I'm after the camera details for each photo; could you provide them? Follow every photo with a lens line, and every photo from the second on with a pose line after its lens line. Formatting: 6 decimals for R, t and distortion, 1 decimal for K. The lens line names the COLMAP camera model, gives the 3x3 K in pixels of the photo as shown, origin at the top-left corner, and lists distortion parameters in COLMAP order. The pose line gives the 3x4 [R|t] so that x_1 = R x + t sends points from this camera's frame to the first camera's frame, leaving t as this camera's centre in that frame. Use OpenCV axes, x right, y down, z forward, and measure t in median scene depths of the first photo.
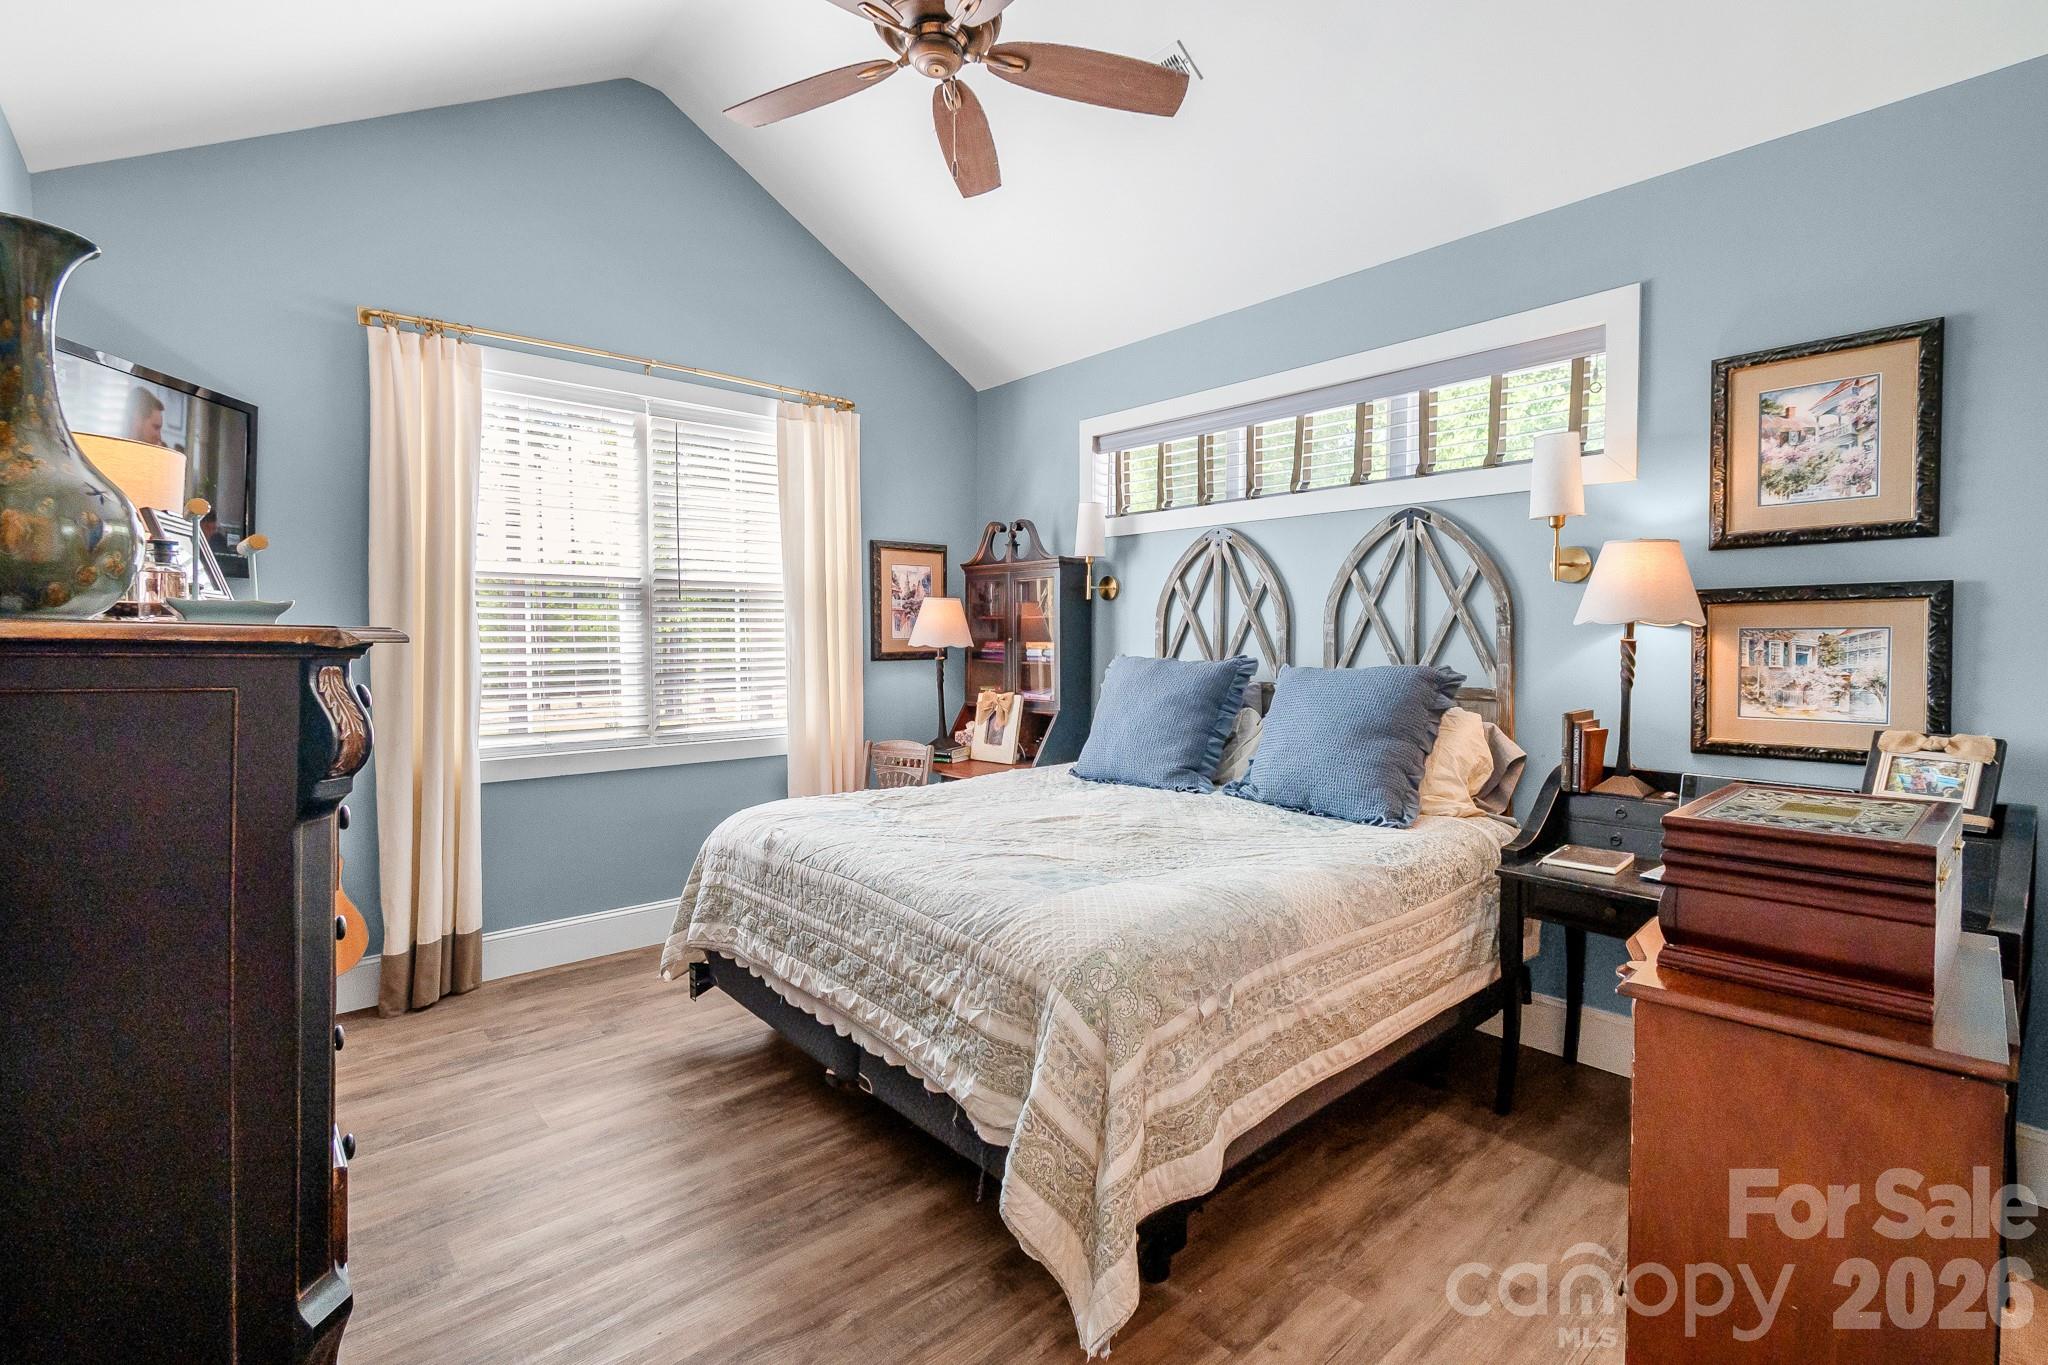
lens RADIAL K [[942.1, 0, 1051.5], [0, 942.1, 661.3], [0, 0, 1]] dist [0.000996, -0.000165]
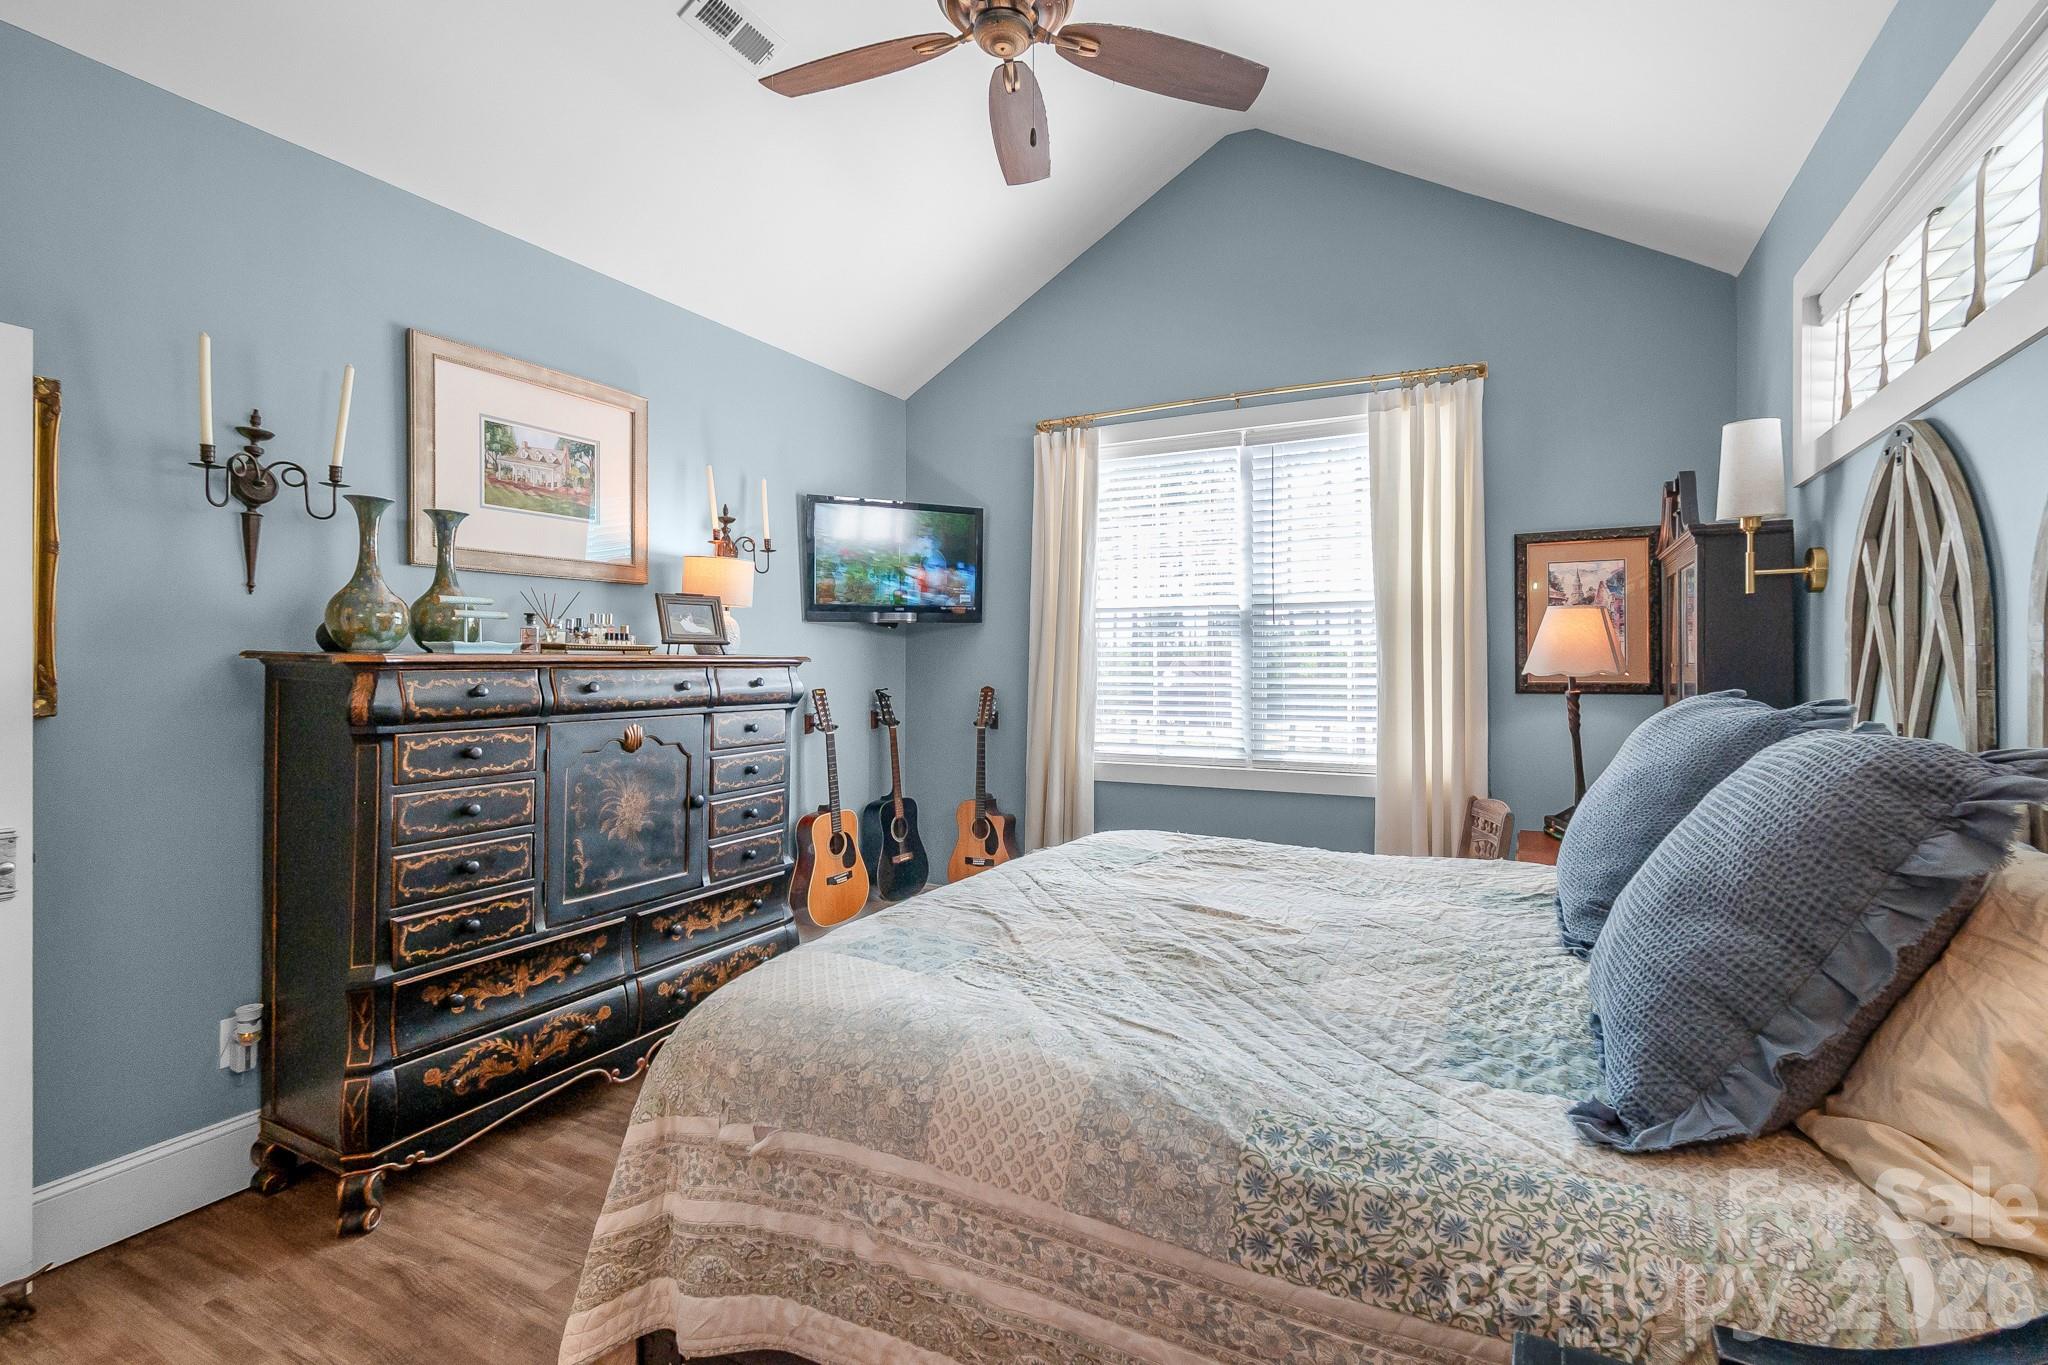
lens RADIAL K [[942.1, 0, 1051.5], [0, 942.1, 661.3], [0, 0, 1]] dist [0.000996, -0.000165]
pose [[0.346675, -0.002403, -0.937982, 0.446243], [-0.024252, 0.999639, -0.011524, -0.009263], [0.937672, 0.026743, 0.346492, 0.435692]]
